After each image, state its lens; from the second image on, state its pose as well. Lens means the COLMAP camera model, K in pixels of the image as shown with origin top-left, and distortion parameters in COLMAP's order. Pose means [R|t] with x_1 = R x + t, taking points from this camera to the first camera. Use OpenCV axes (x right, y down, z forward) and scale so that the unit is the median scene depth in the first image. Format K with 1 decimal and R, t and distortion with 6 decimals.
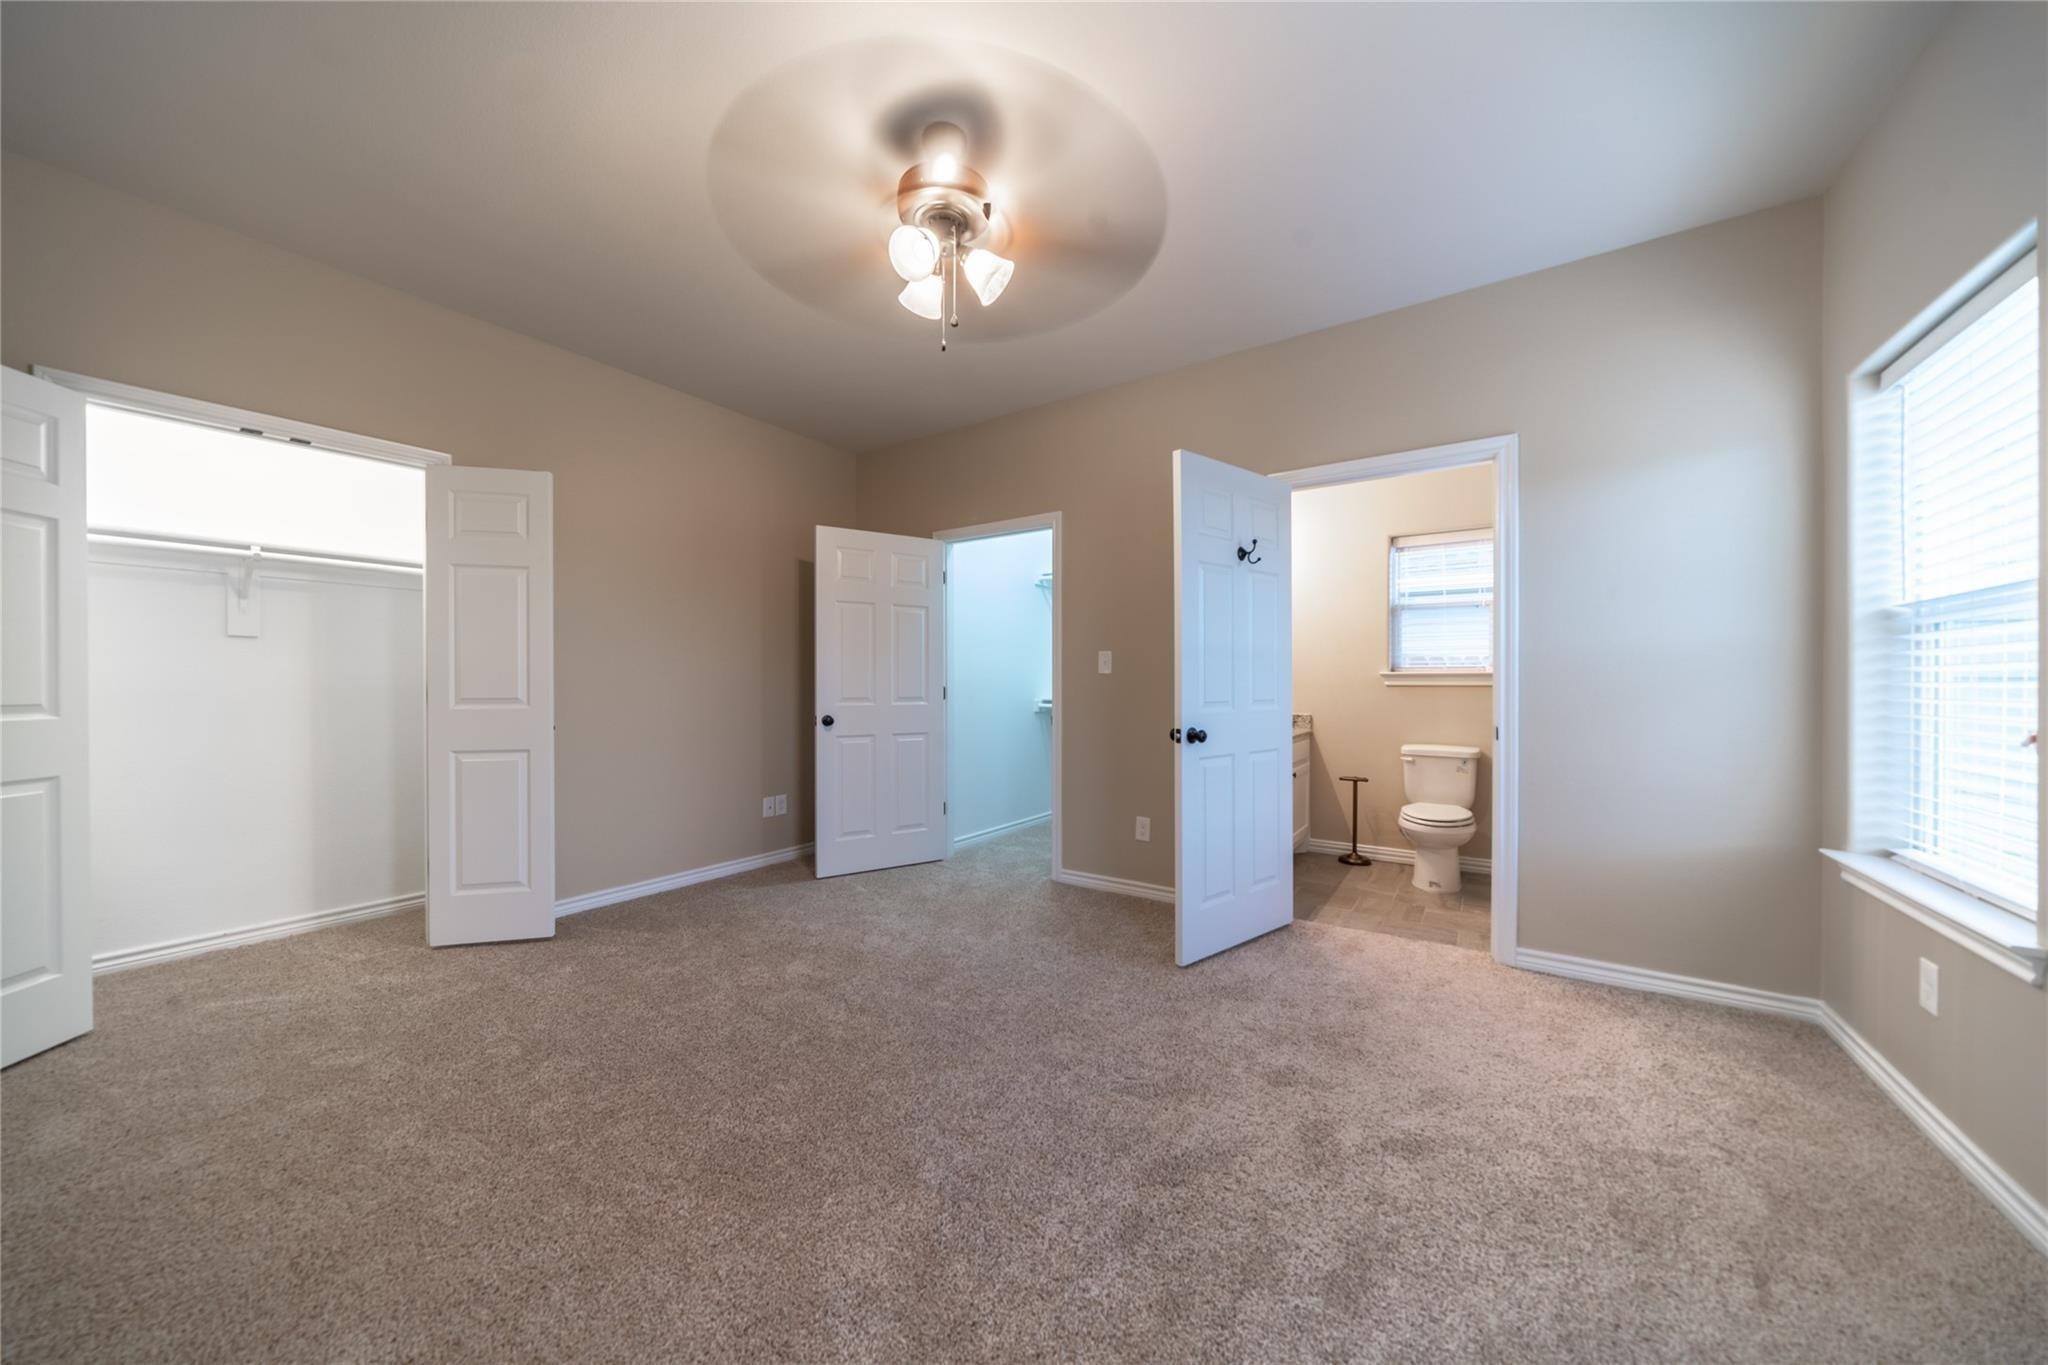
lens RADIAL K [[694.1, 0, 993.8], [0, 694.1, 686.4], [0, 0, 1]] dist [-0.008147, 0.001015]
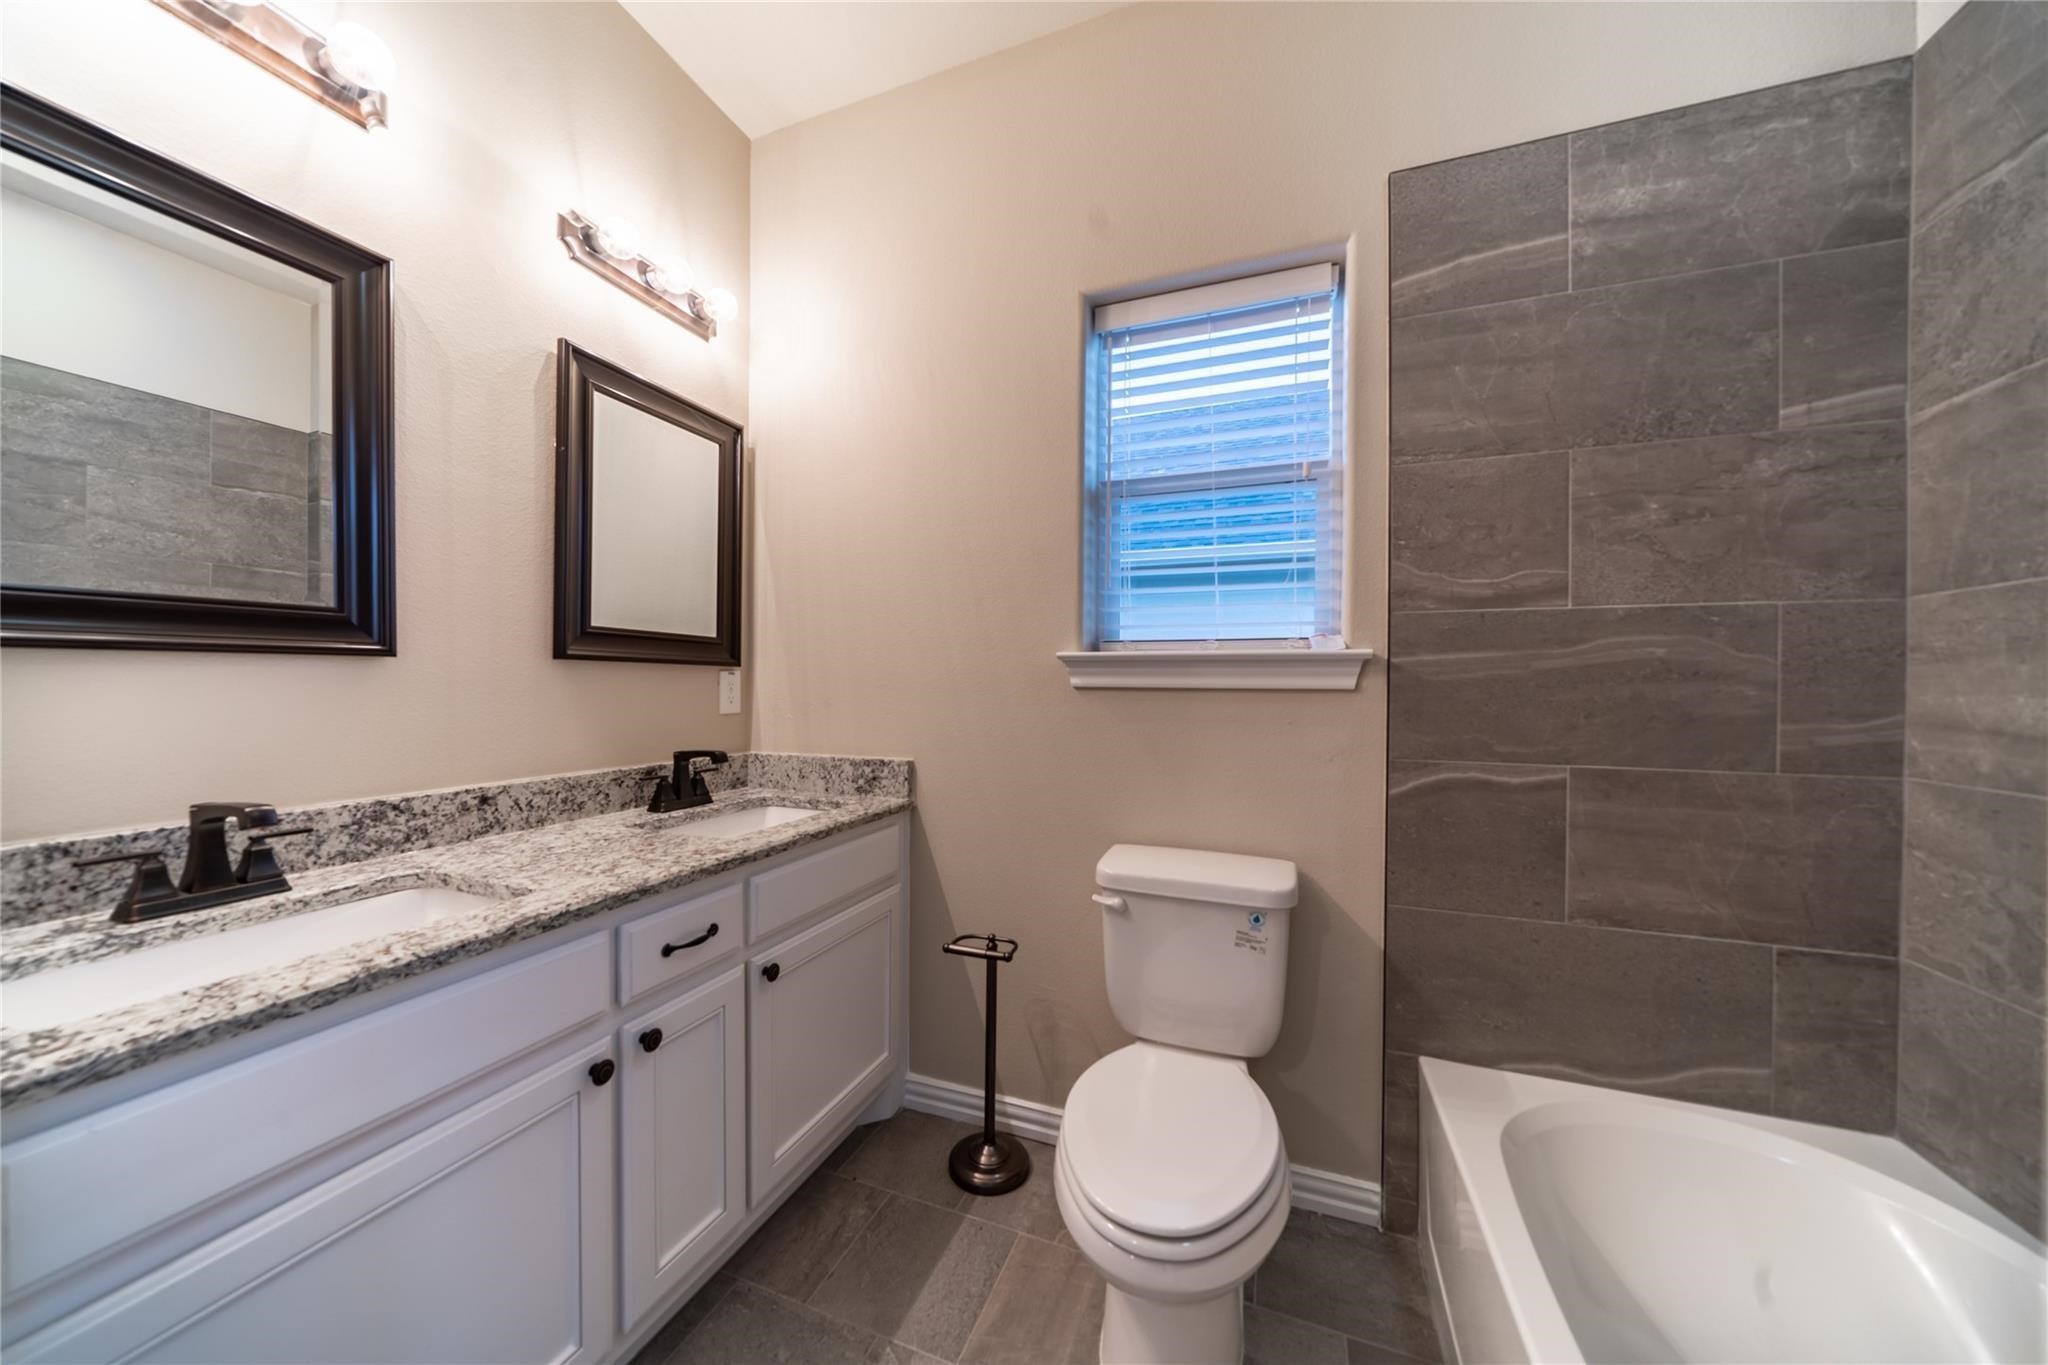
lens RADIAL K [[694.1, 0, 1007.4], [0, 694.1, 682.1], [0, 0, 1]] dist [-0.008147, 0.001015]
pose [[0.967027, 0.002315, 0.254664, 0.430991], [-0.002982, 0.999993, 0.002234, -0.004363], [-0.254657, -0.002920, 0.967027, 0.636879]]
